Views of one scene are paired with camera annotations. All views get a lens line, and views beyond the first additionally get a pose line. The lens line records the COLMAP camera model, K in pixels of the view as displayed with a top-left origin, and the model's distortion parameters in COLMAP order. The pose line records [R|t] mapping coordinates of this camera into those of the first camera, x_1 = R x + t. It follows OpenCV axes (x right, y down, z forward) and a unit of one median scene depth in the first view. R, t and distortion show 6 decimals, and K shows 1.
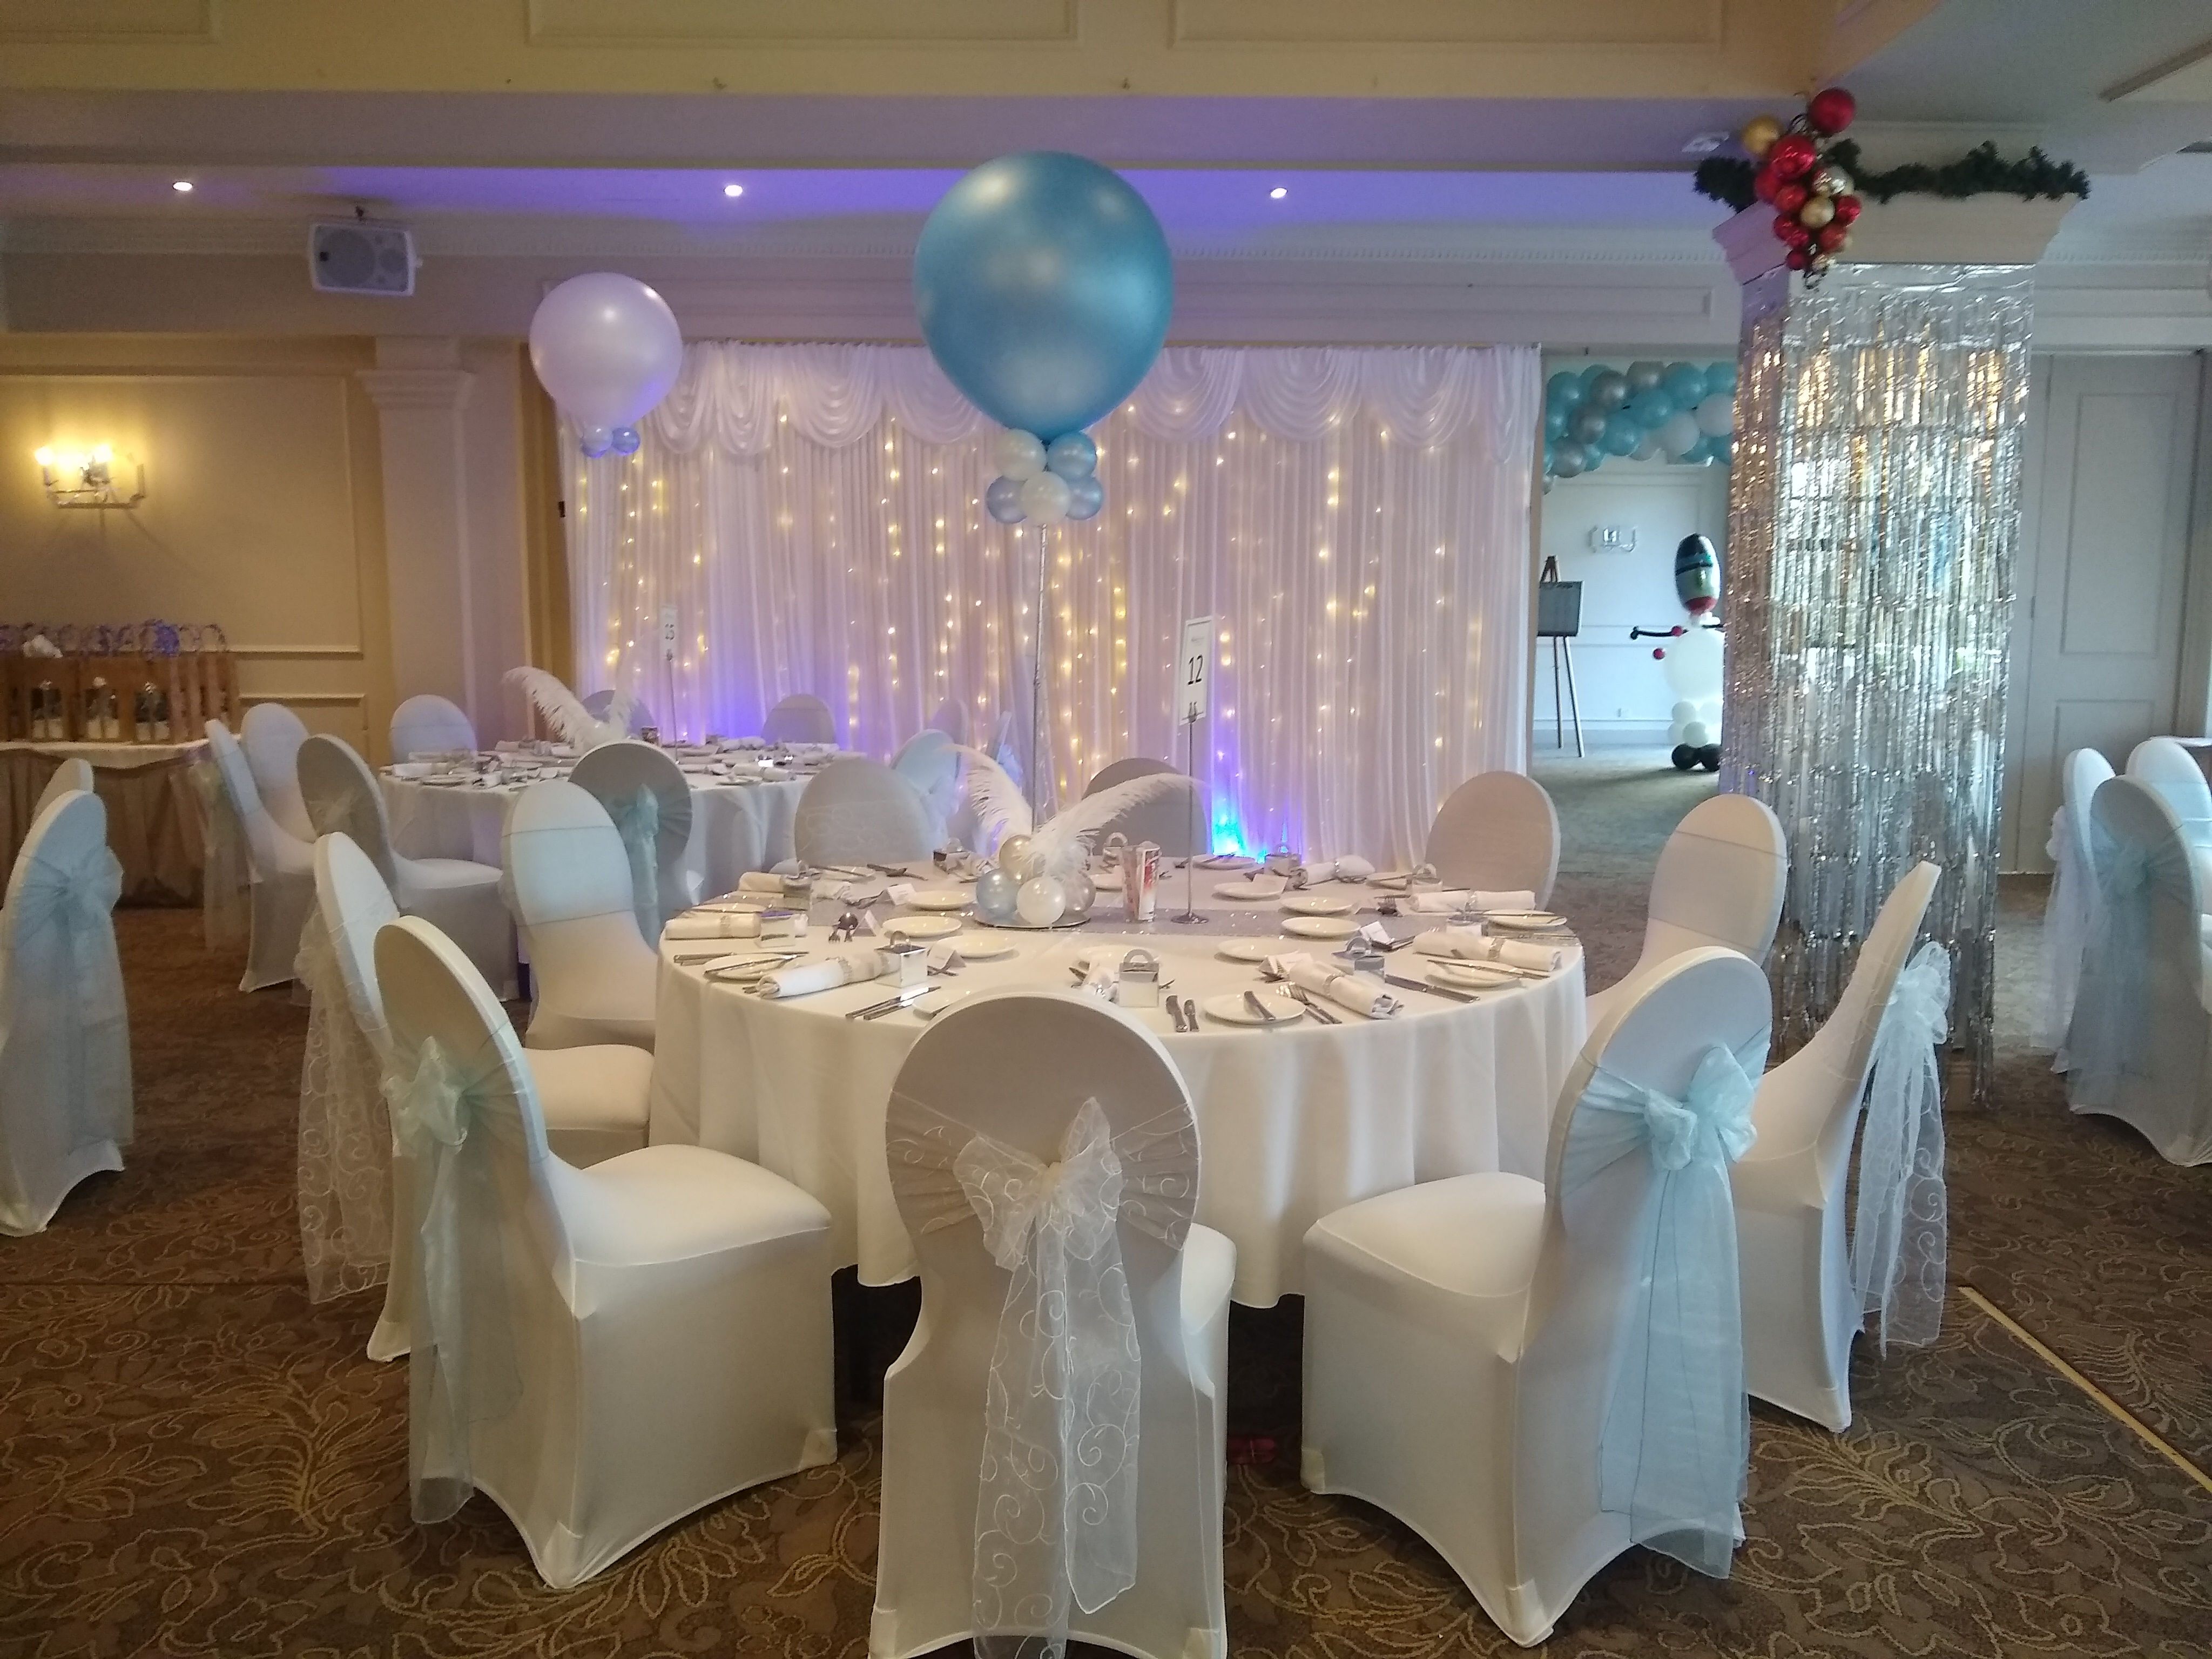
lens RADIAL K [[1732.3, 0, 1109.1], [0, 1732.3, 829.6], [0, 0, 1]] dist [0.007893, -0.021069]
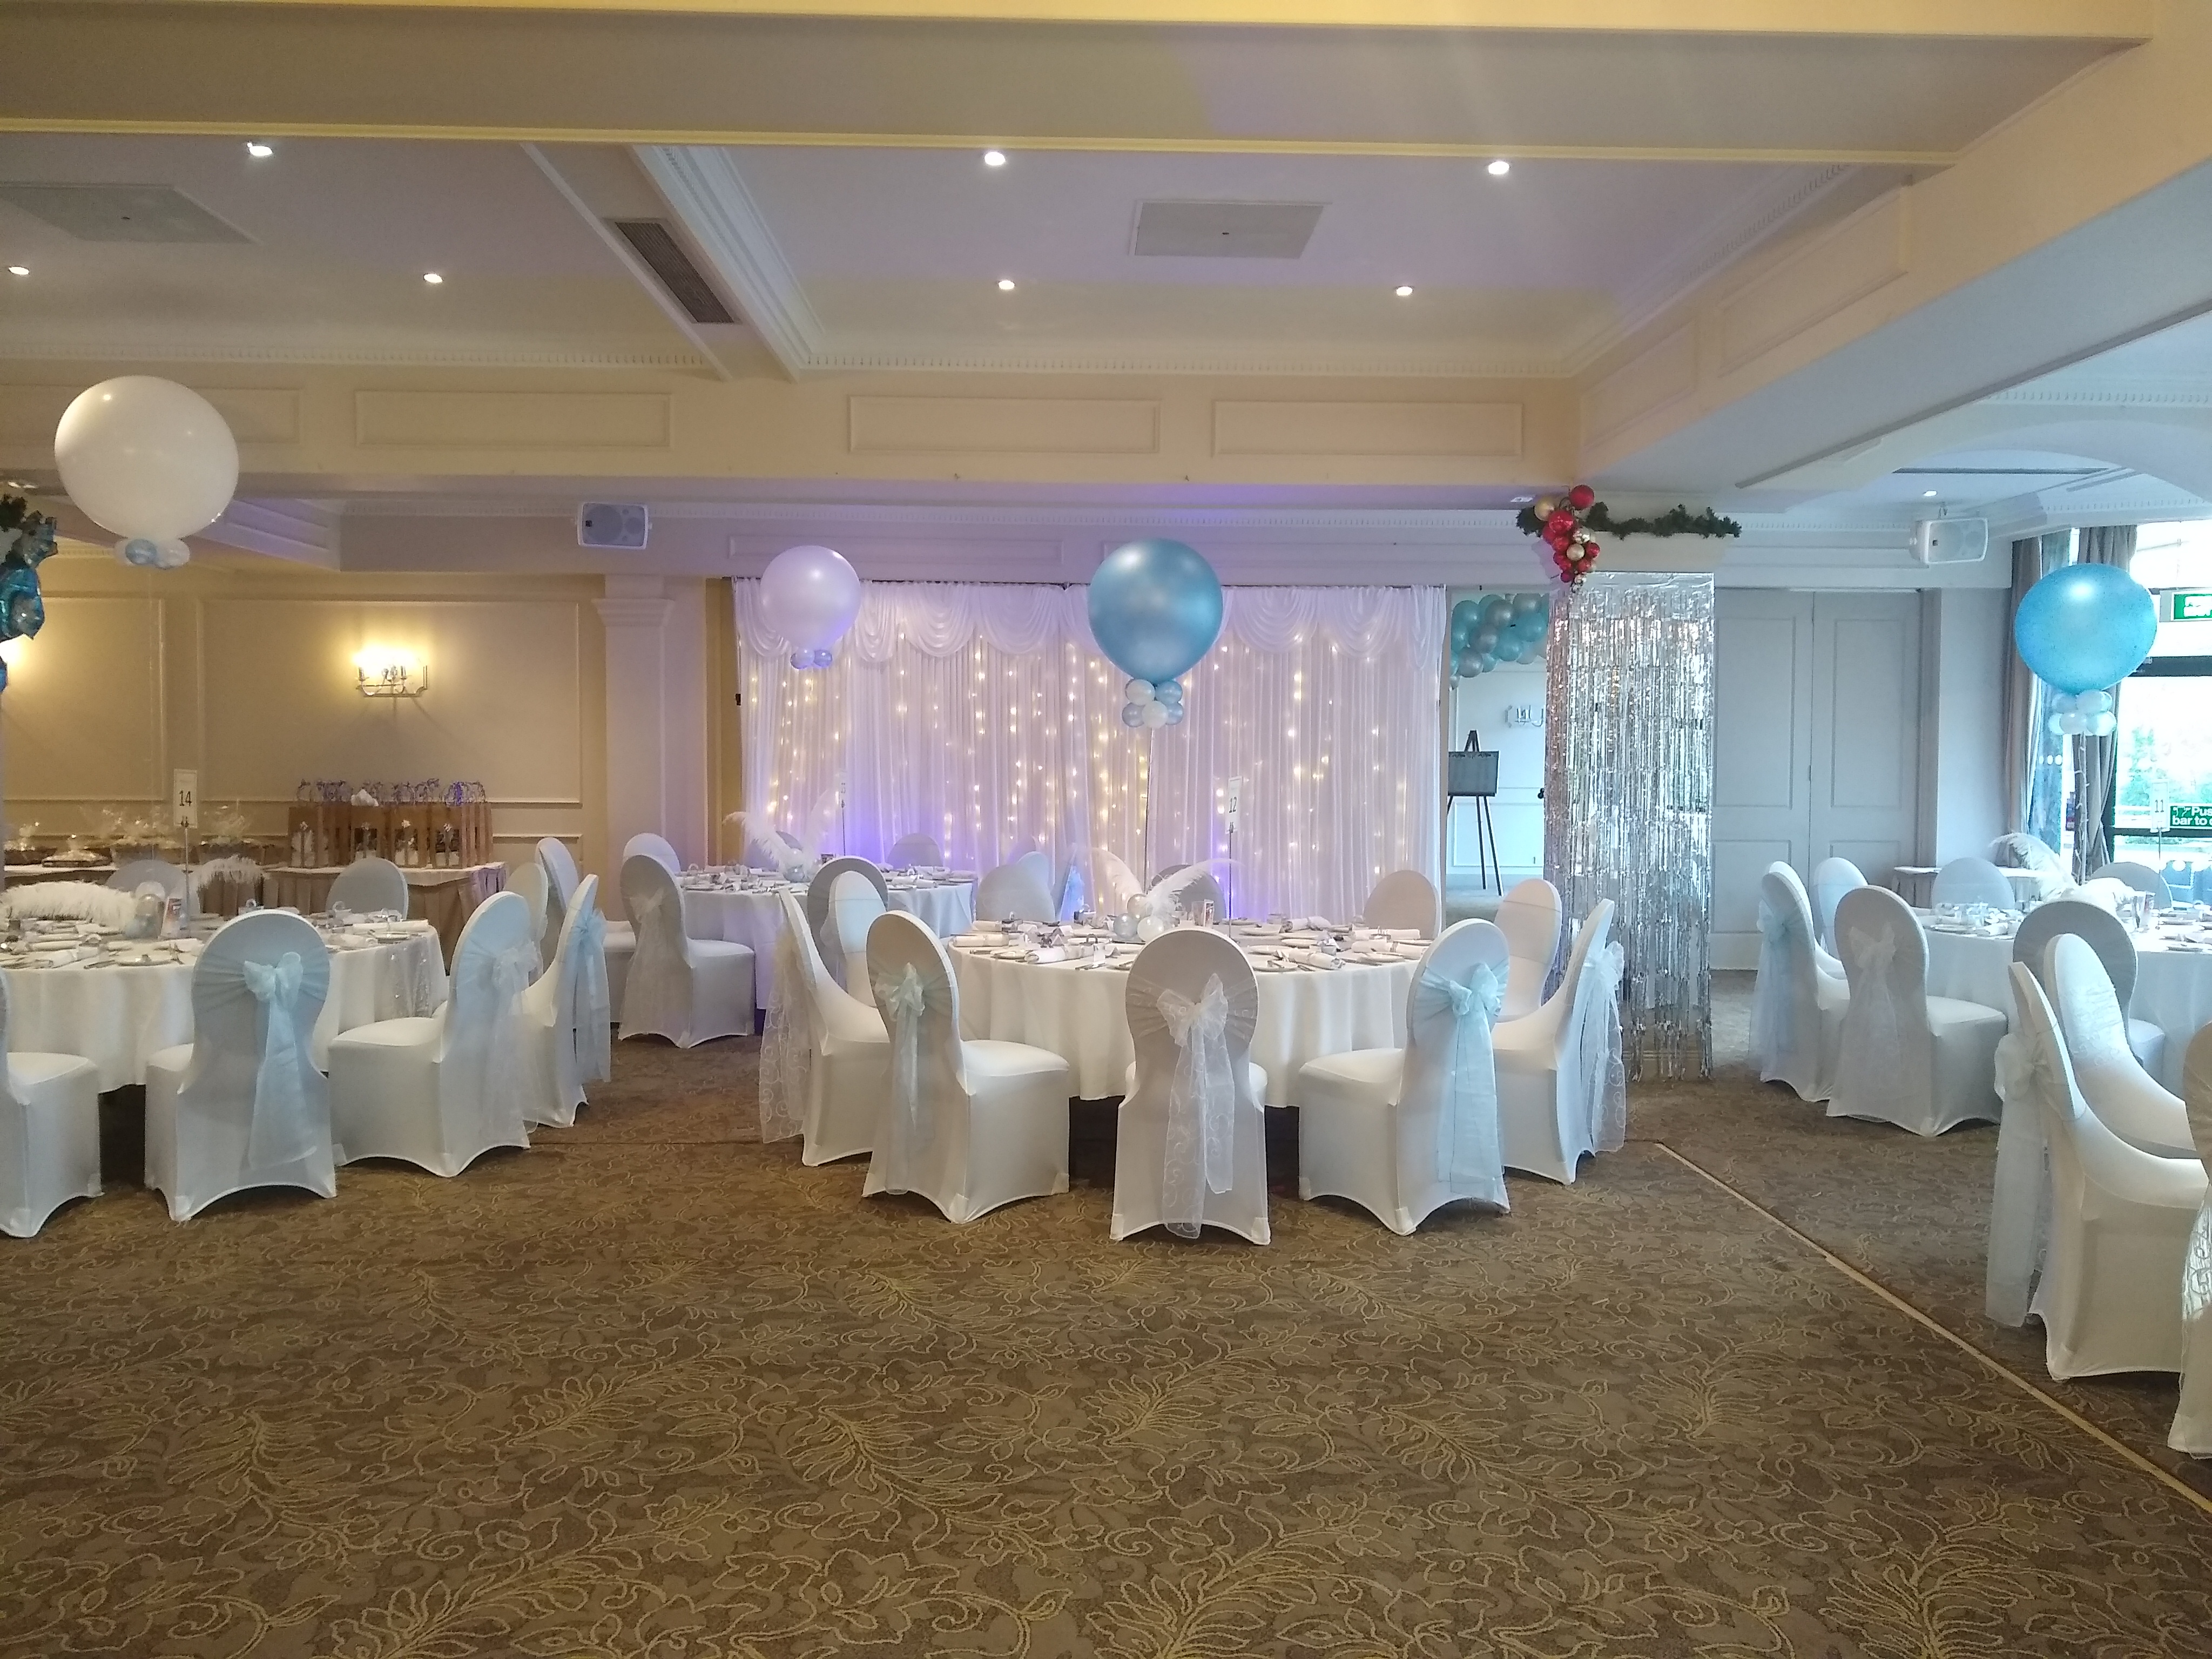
lens RADIAL K [[1732.3, 0, 1098.9], [0, 1732.3, 826.9], [0, 0, 1]] dist [0.007893, -0.021069]
pose [[0.999812, 0.001966, 0.019273, -0.063515], [-0.000125, 0.995471, -0.095068, 0.052431], [-0.019373, 0.095047, 0.995284, -0.411534]]
